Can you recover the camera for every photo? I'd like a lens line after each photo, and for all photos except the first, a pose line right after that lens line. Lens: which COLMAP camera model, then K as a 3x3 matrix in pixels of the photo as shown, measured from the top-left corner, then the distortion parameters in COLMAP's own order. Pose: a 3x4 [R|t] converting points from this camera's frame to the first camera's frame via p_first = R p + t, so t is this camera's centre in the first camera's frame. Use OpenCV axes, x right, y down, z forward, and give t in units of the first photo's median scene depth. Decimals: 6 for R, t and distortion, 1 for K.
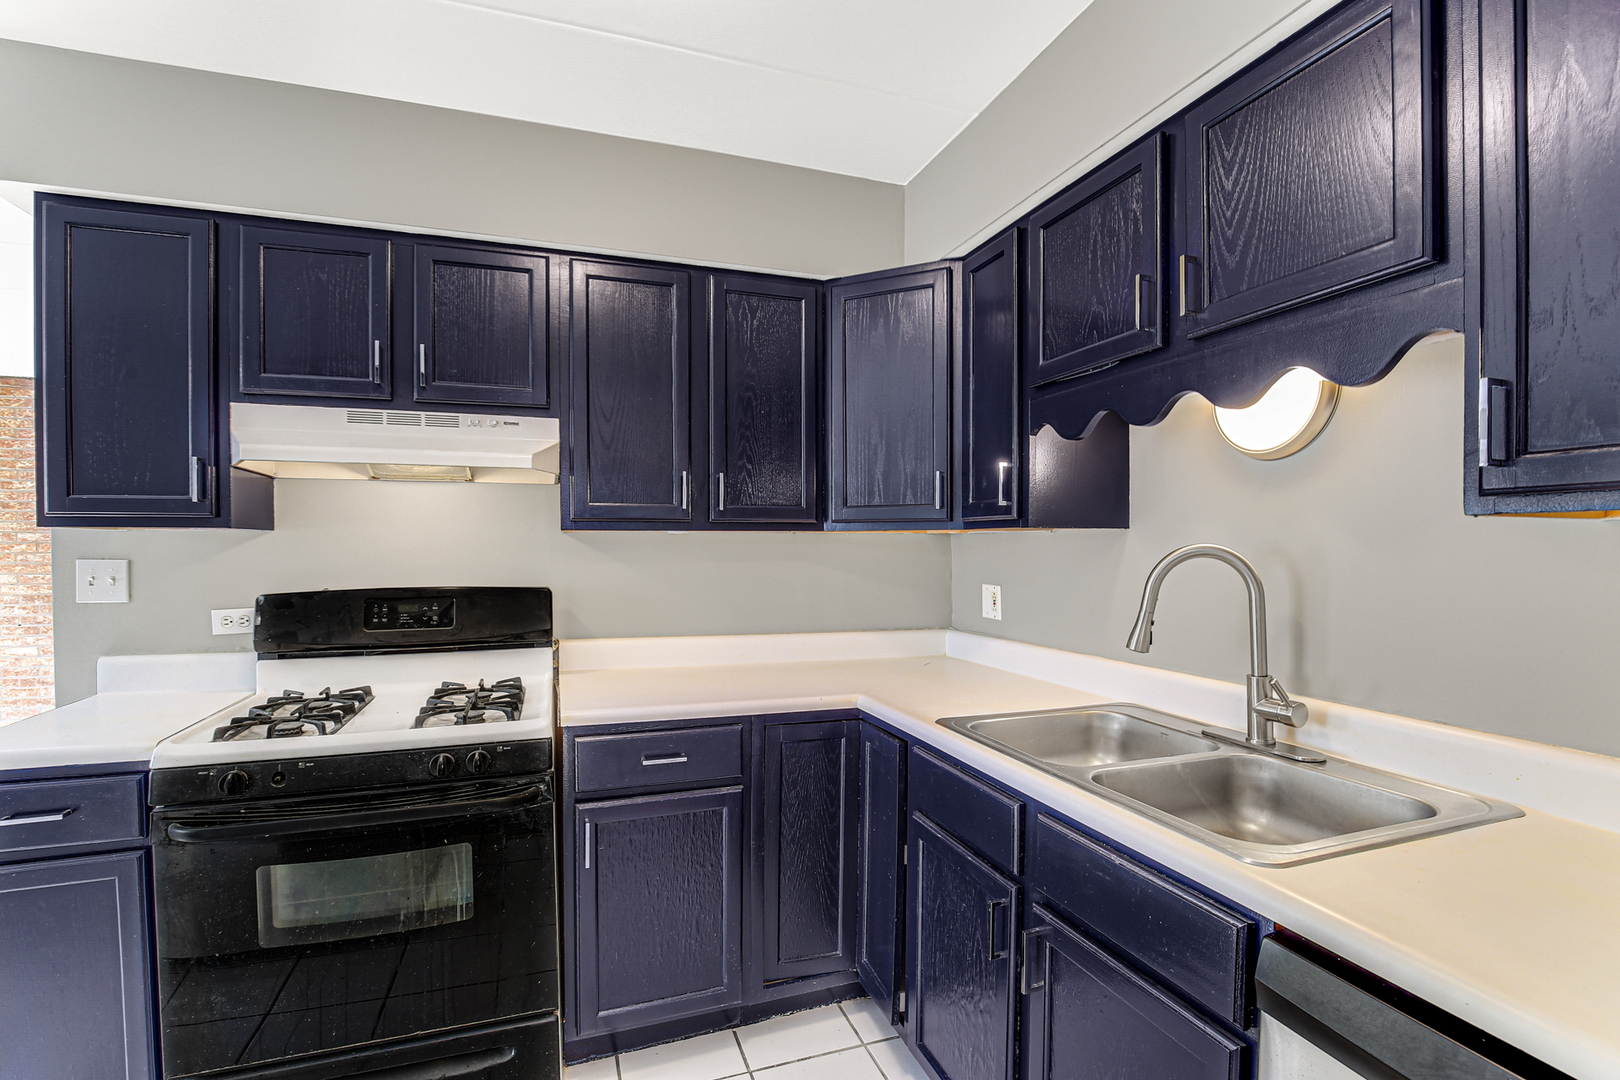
lens RADIAL K [[745.3, 0, 804.8], [0, 745.3, 555.8], [0, 0, 1]] dist [-0.009279, 0.000010]
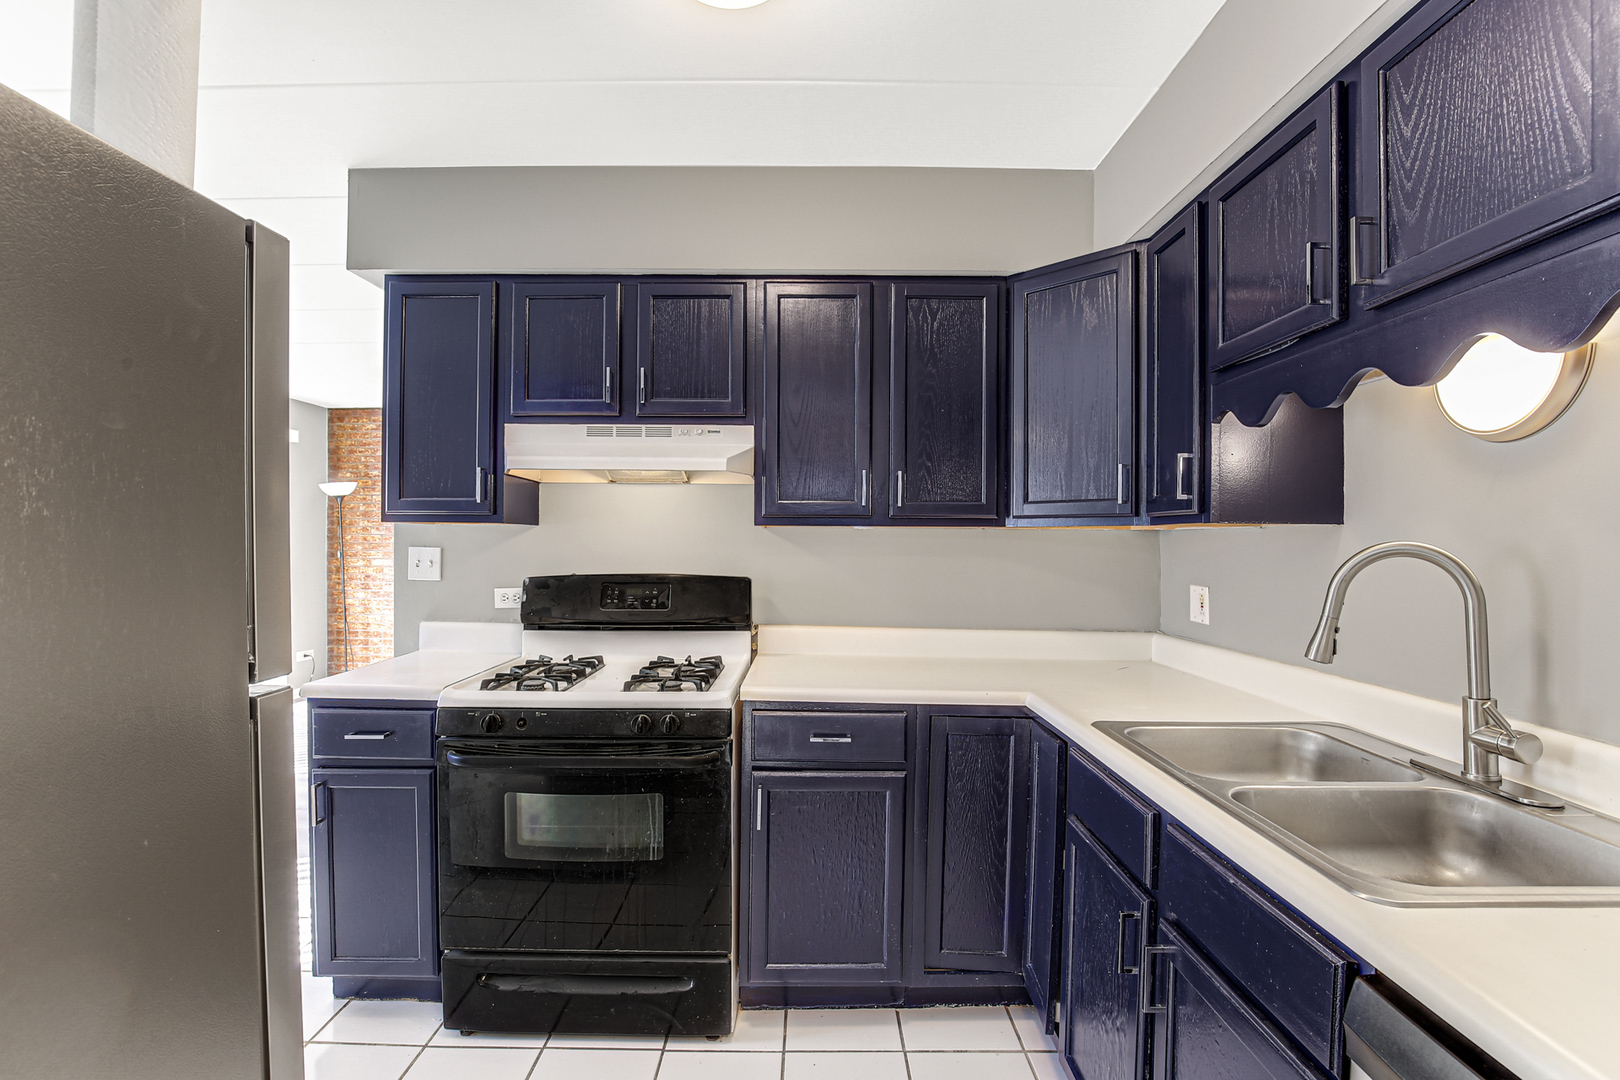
lens RADIAL K [[745.1, 0, 810.0], [0, 745.1, 540.0], [0, 0, 1]] dist [-0.002154, -0.000047]
pose [[0.947625, 0.007627, -0.319295, 0.124864], [-0.013136, 0.999800, -0.015104, 0.003625], [0.319116, 0.018508, 0.947535, -0.033699]]
